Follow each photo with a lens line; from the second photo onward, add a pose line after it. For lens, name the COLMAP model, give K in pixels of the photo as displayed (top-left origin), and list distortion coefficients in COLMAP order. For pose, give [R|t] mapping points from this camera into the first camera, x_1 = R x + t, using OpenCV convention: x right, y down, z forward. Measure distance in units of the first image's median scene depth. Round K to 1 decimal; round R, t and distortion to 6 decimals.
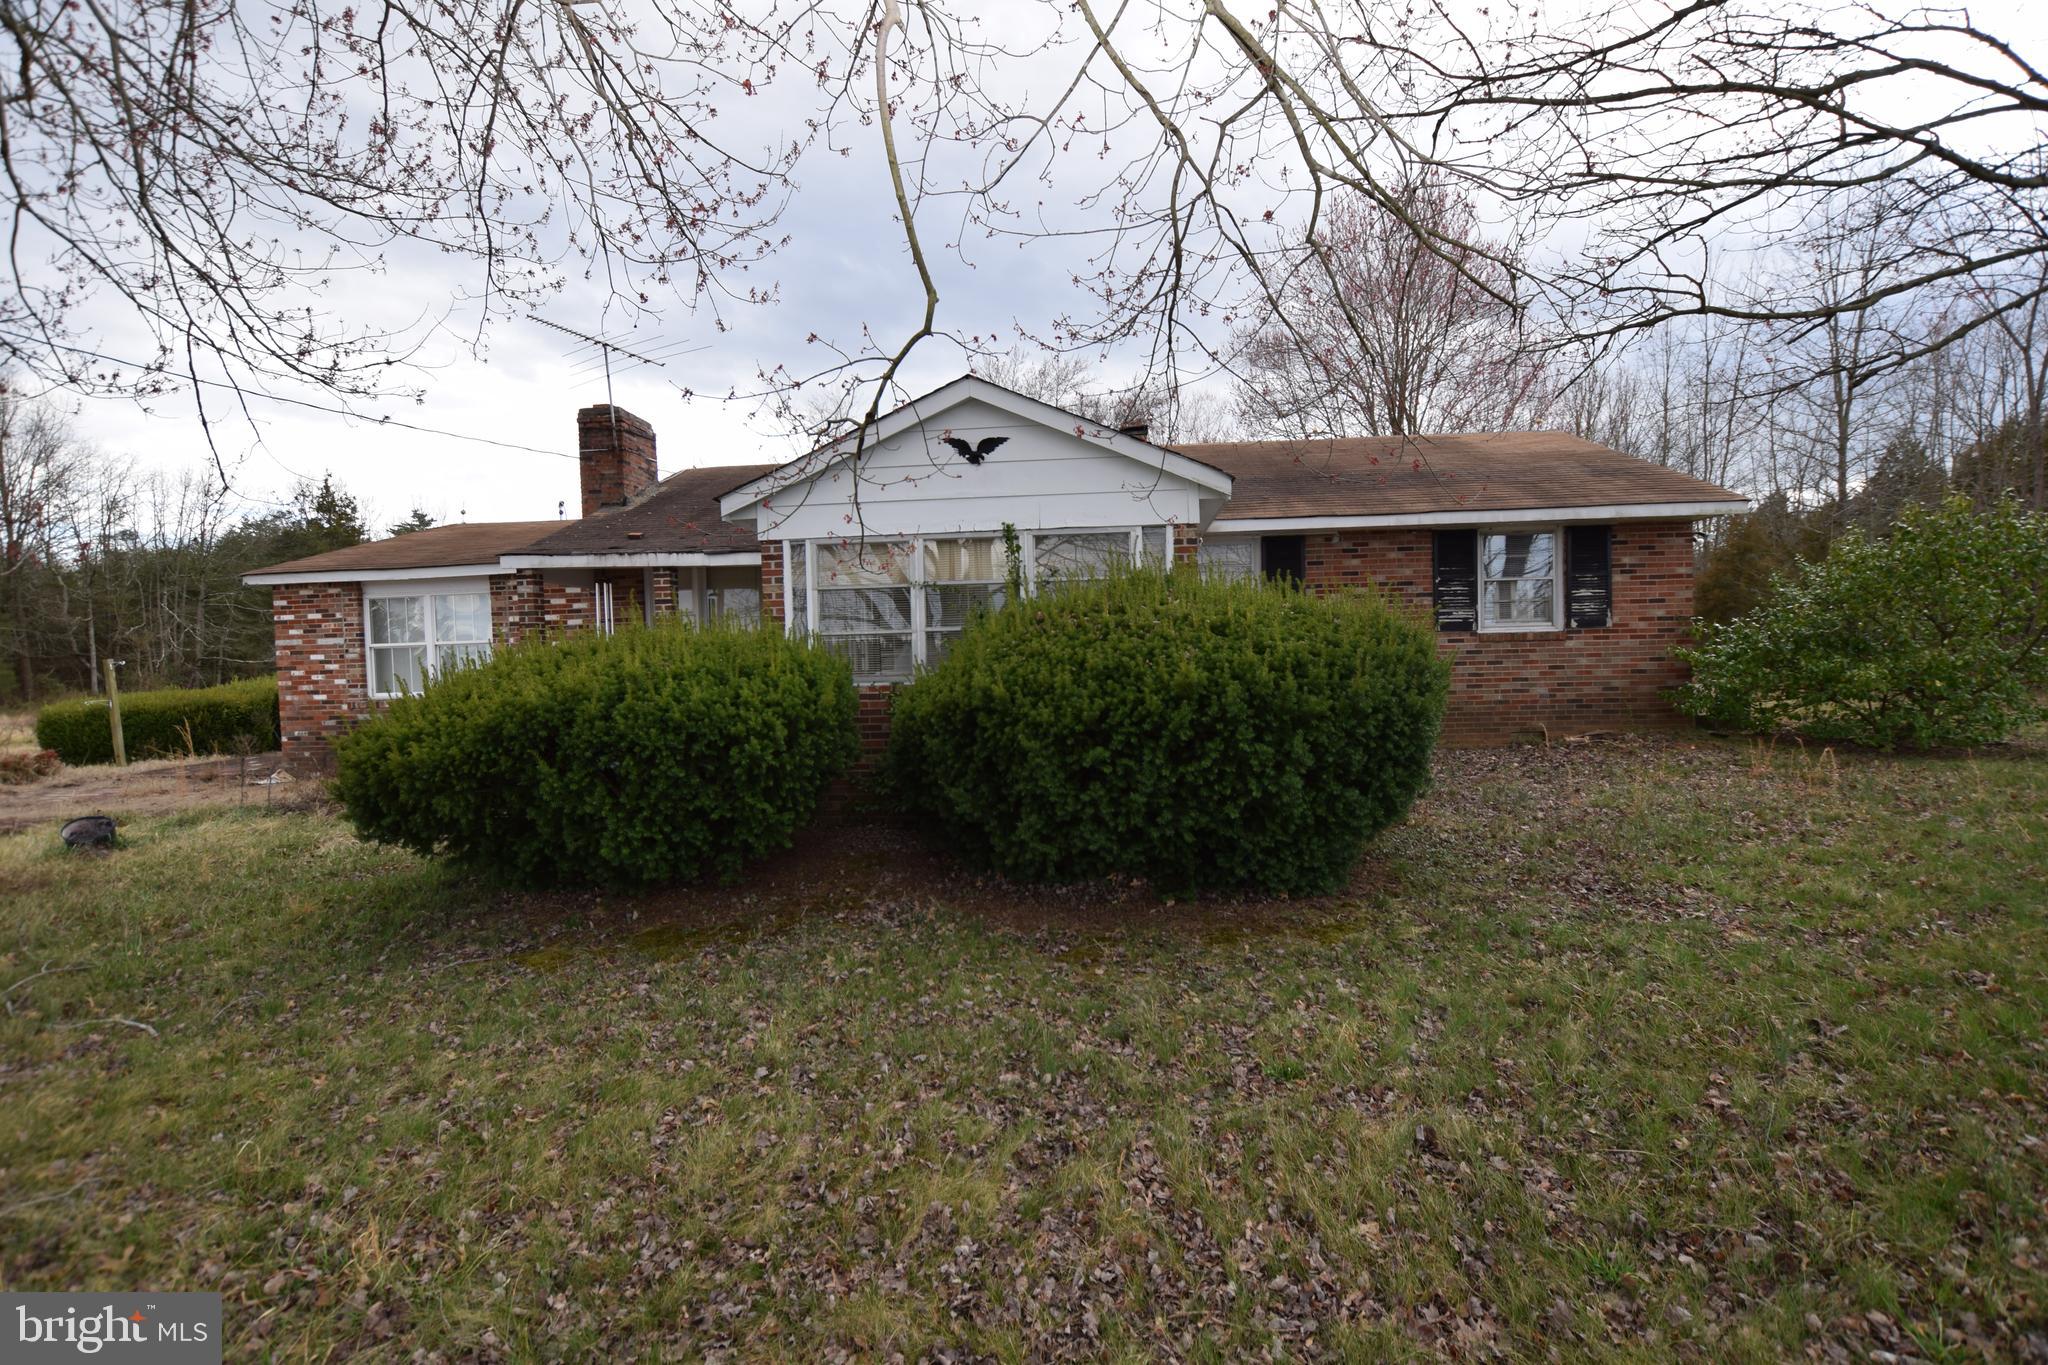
lens RADIAL K [[911.2, 0, 1030.3], [0, 911.2, 683.2], [0, 0, 1]] dist [-0.020075, 0.000151]
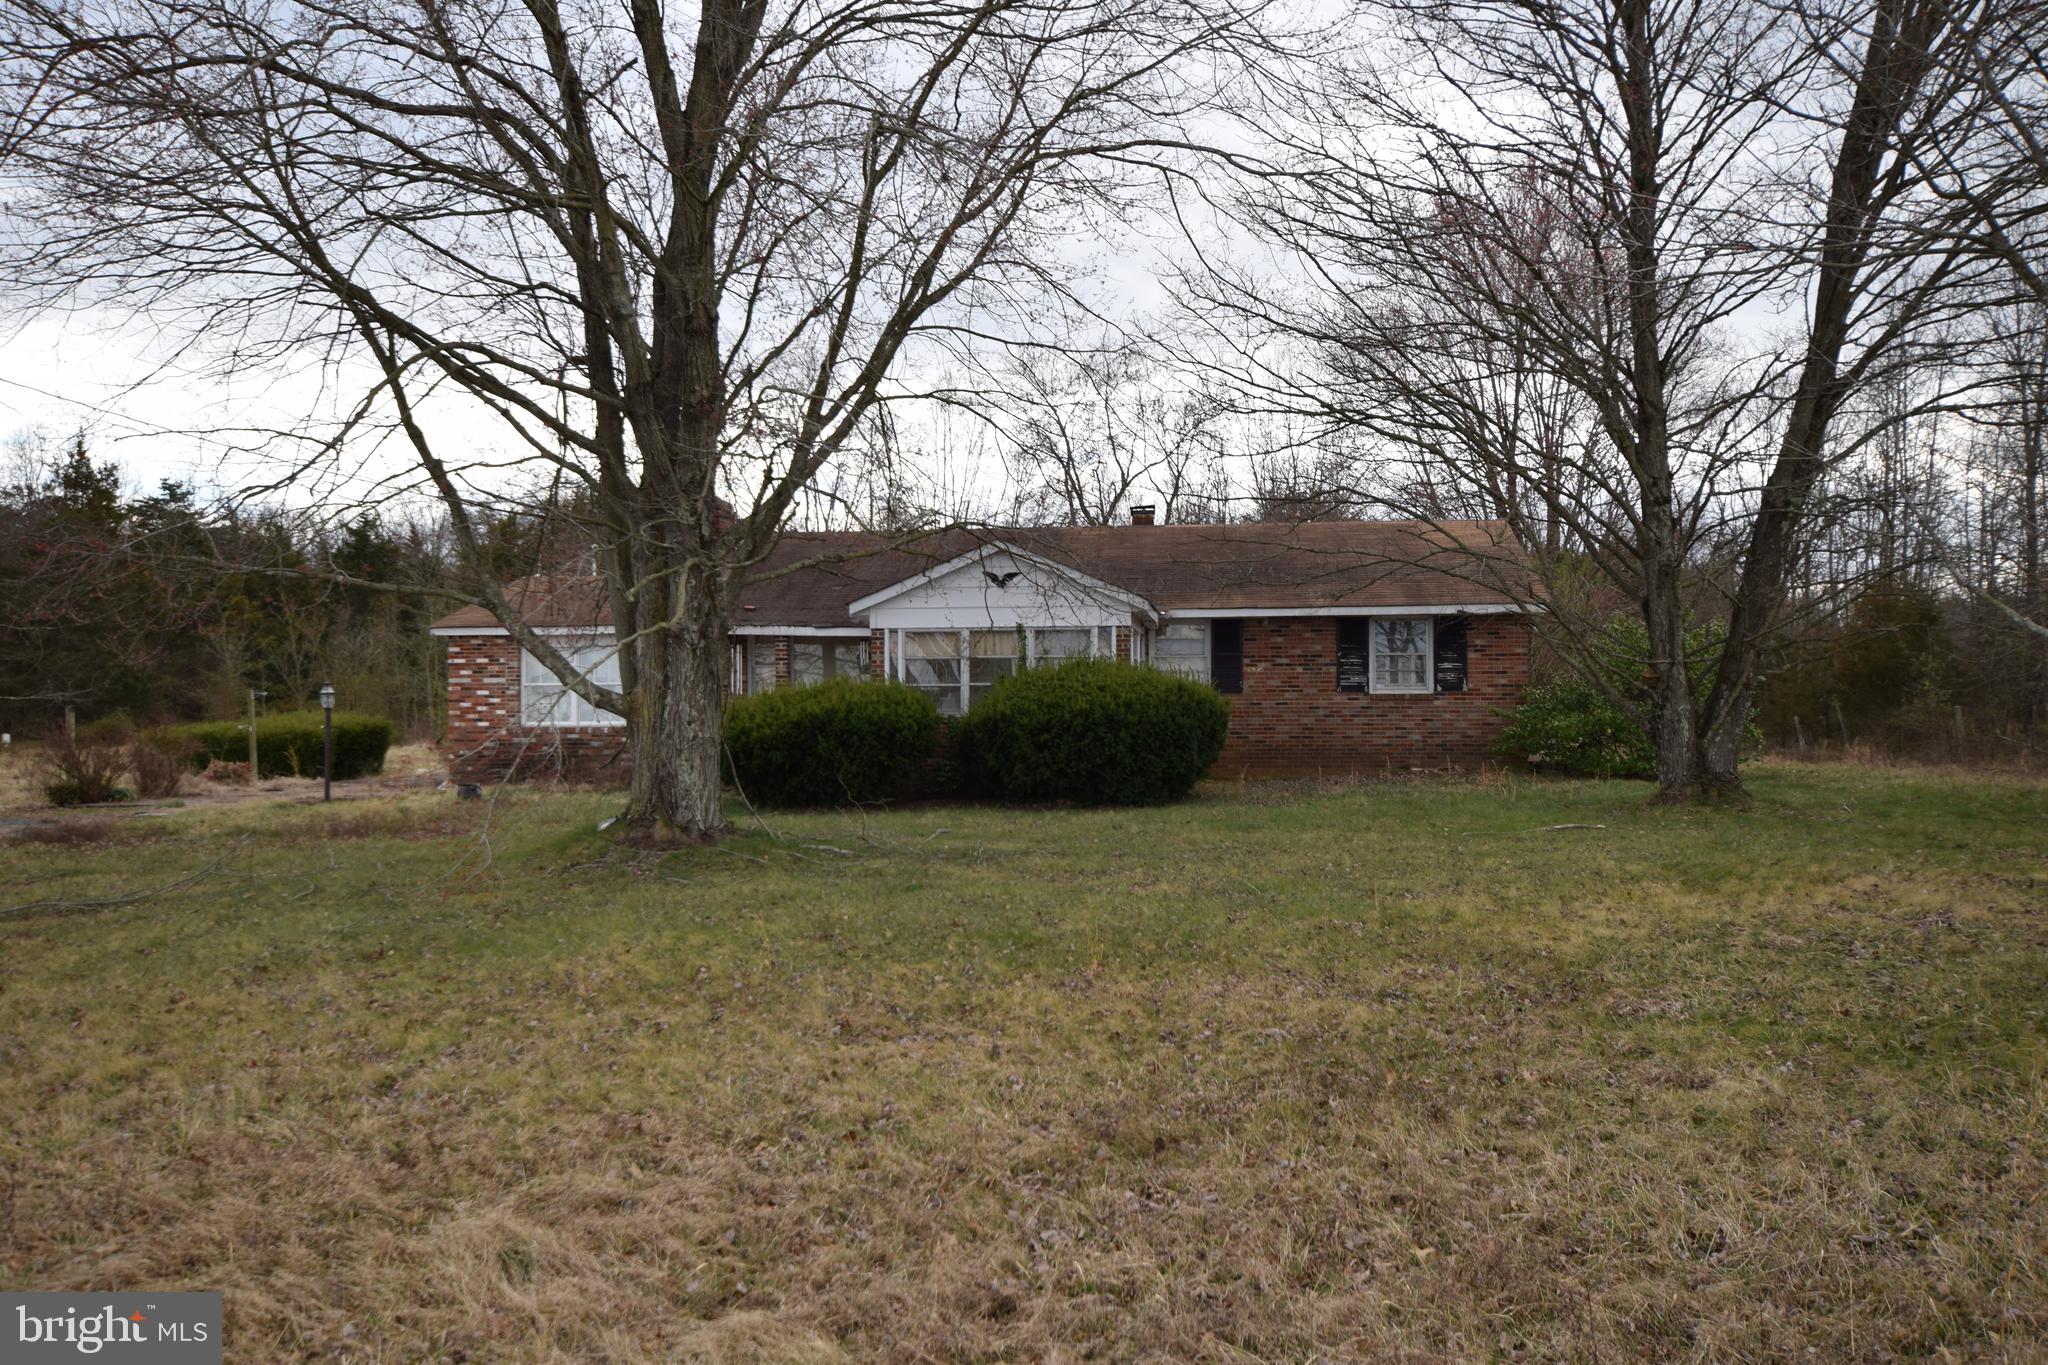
lens RADIAL K [[1879.9, 0, 1014.8], [0, 1879.9, 674.8], [0, 0, 1]] dist [-0.003328, 0.049659]
pose [[0.998371, 0.021103, -0.053000, 0.113106], [-0.023981, 0.998239, -0.054262, 0.081993], [0.051762, 0.055445, 0.997119, -1.829280]]
